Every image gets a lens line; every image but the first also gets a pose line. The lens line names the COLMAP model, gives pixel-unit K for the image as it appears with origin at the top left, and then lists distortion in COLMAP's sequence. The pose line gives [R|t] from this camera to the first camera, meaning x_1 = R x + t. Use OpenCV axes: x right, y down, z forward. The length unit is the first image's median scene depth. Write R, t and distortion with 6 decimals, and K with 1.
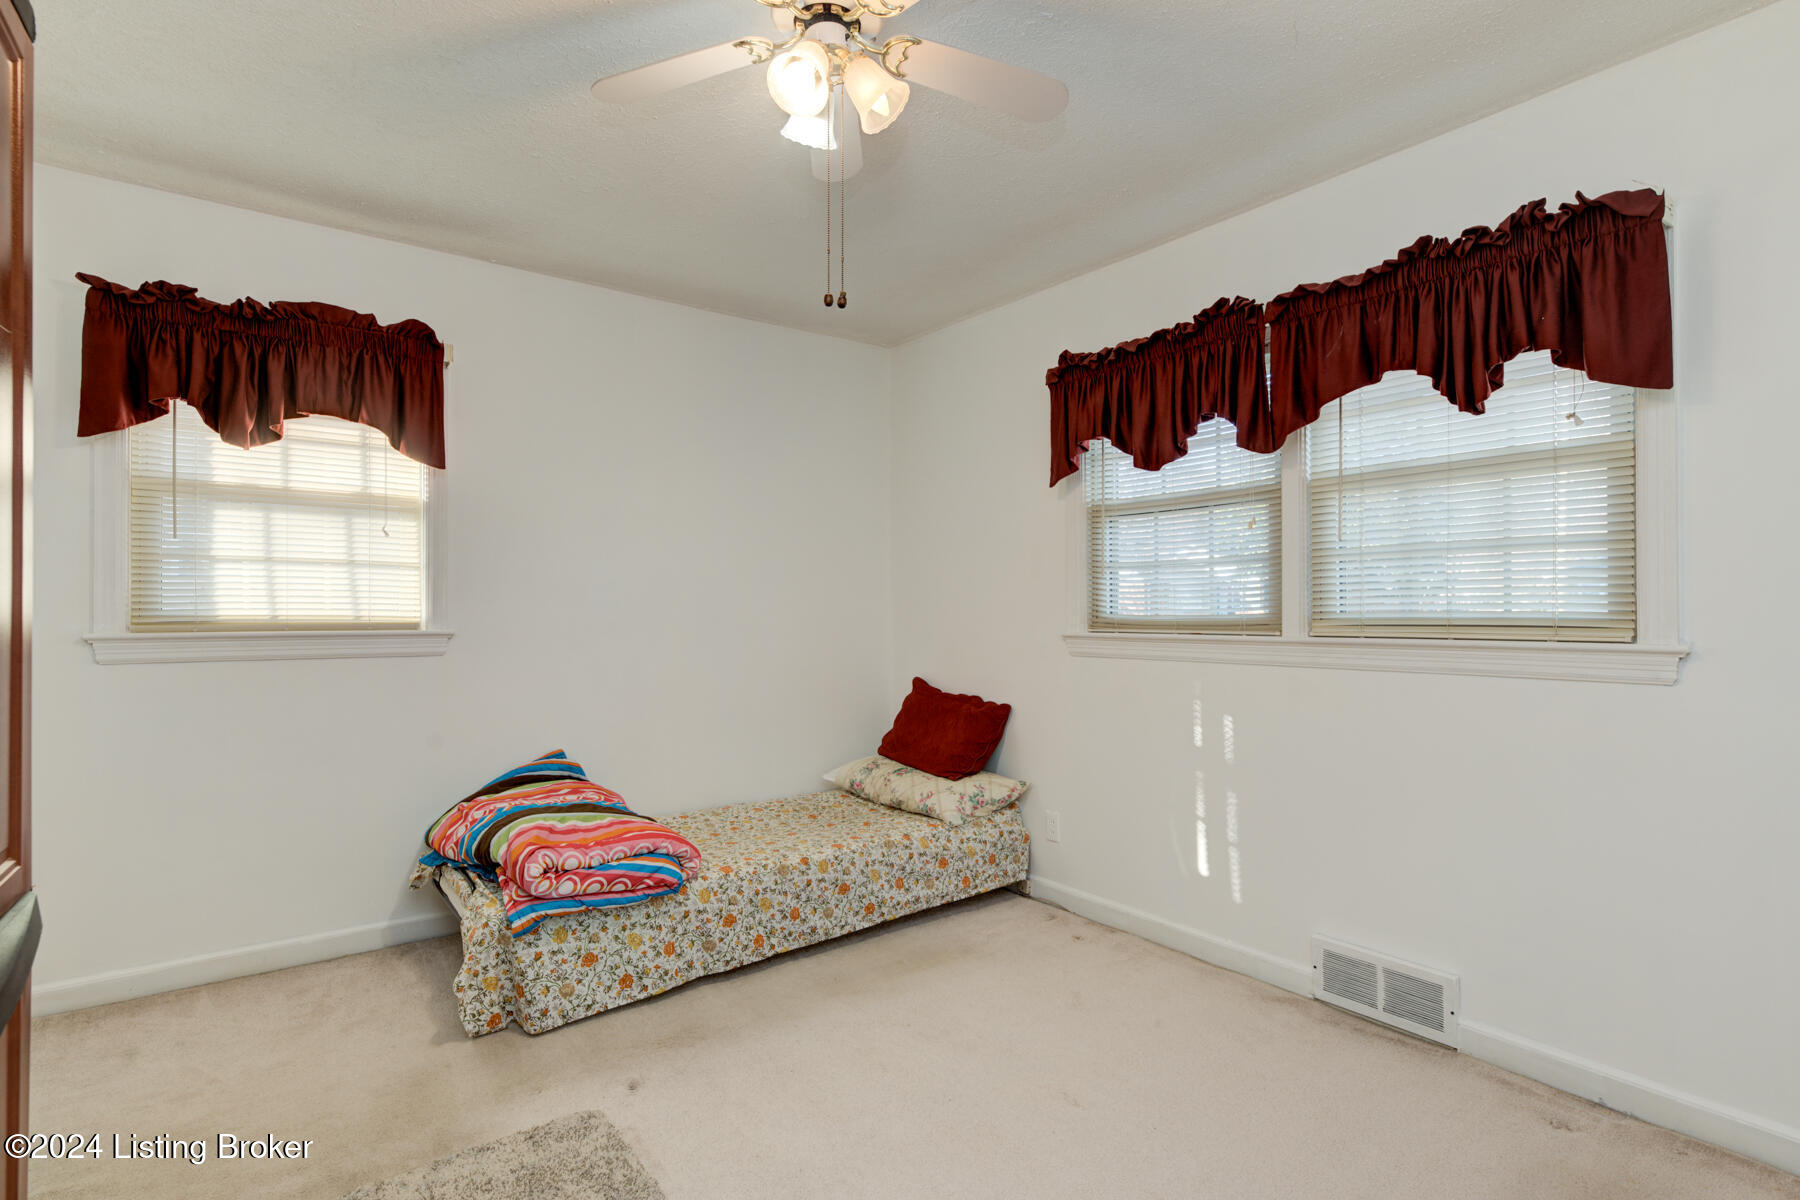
lens RADIAL K [[889.1, 0, 906.7], [0, 889.1, 601.5], [0, 0, 1]] dist [-0.001075, 0.001407]
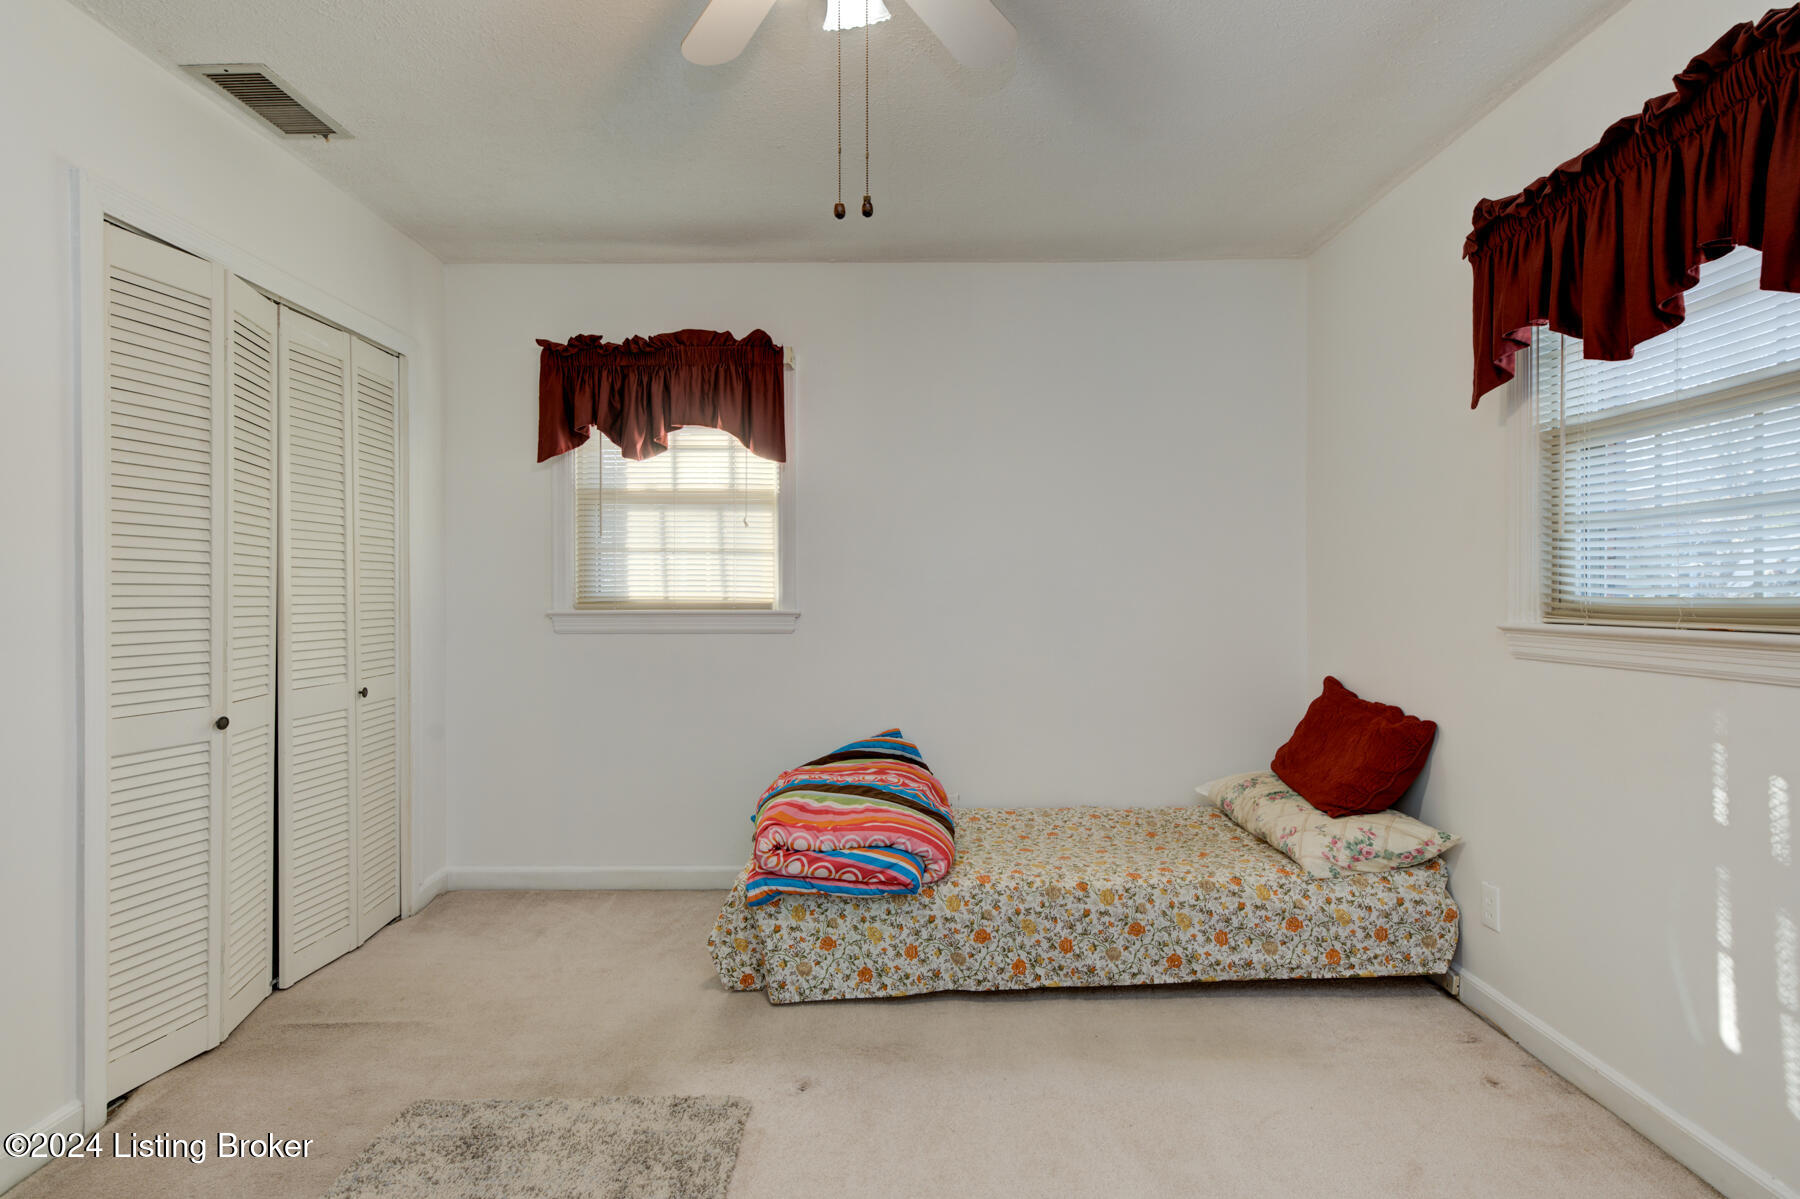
lens RADIAL K [[889.1, 0, 899.0], [0, 889.1, 595.4], [0, 0, 1]] dist [-0.001075, 0.001407]
pose [[0.795245, 0.000571, -0.606288, 0.260350], [0.009403, 0.999868, 0.013276, 0.001020], [0.606215, -0.016259, 0.795134, 0.222977]]
